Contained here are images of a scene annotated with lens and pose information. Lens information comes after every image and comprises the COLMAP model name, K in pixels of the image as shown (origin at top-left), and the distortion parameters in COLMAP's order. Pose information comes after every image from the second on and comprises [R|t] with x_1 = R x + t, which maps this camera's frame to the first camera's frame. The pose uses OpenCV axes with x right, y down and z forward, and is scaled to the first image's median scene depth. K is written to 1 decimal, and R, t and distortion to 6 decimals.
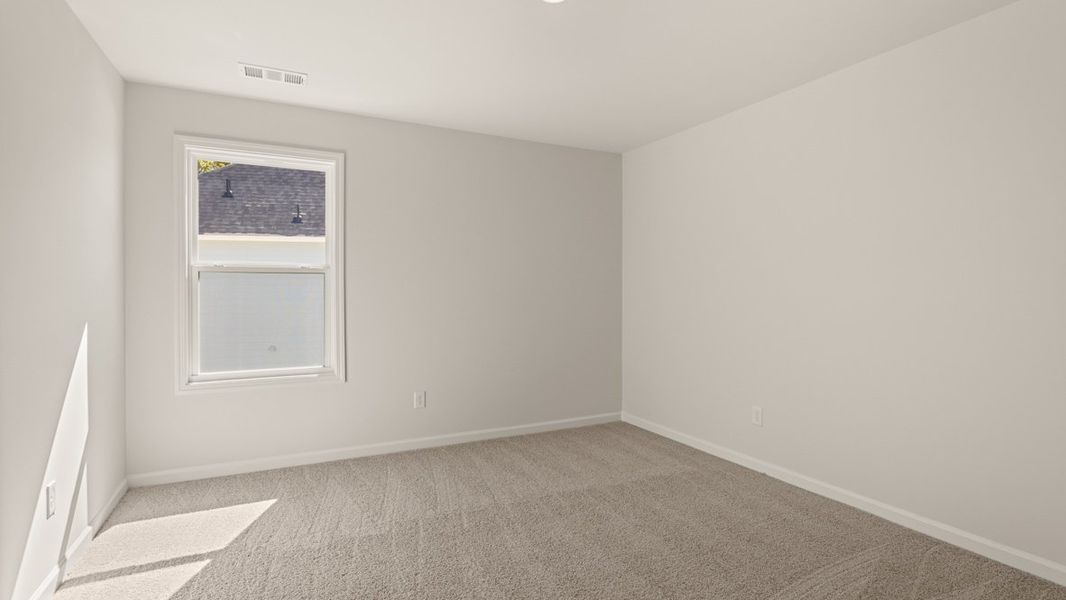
lens RADIAL K [[542.3, 0, 488.5], [0, 542.3, 296.4], [0, 0, 1]] dist [0.000814, 0.000504]
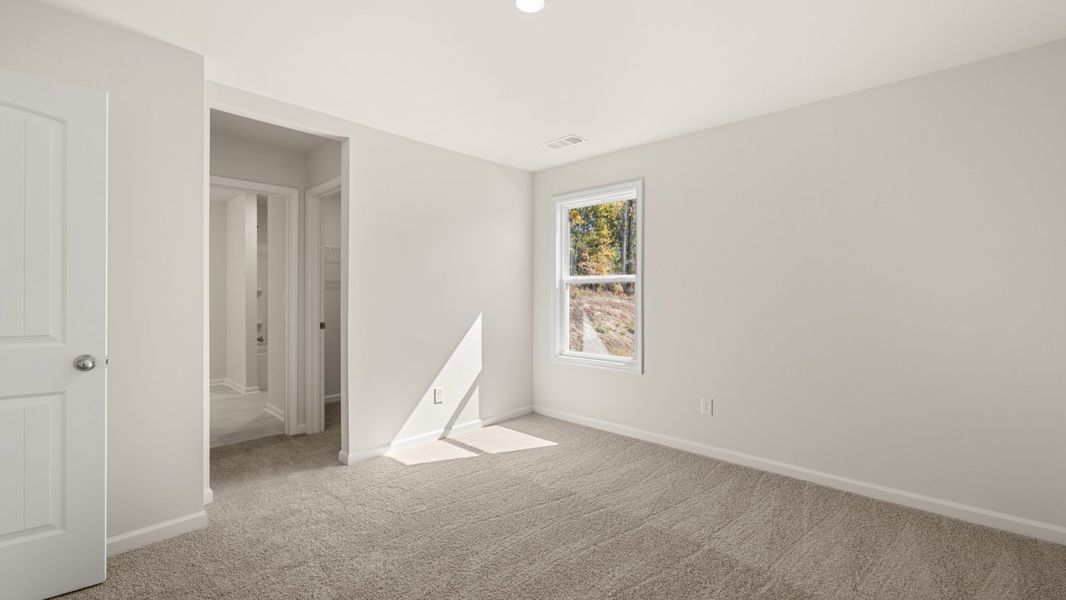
lens RADIAL K [[445.2, 0, 533.0], [0, 445.2, 300.0], [0, 0, 1]] dist [-0.006288, 0.000156]
pose [[0.347714, 0.014859, -0.937483, 0.690081], [-0.011945, 0.999863, 0.011418, -0.013623], [0.937524, 0.007228, 0.347844, 0.550208]]
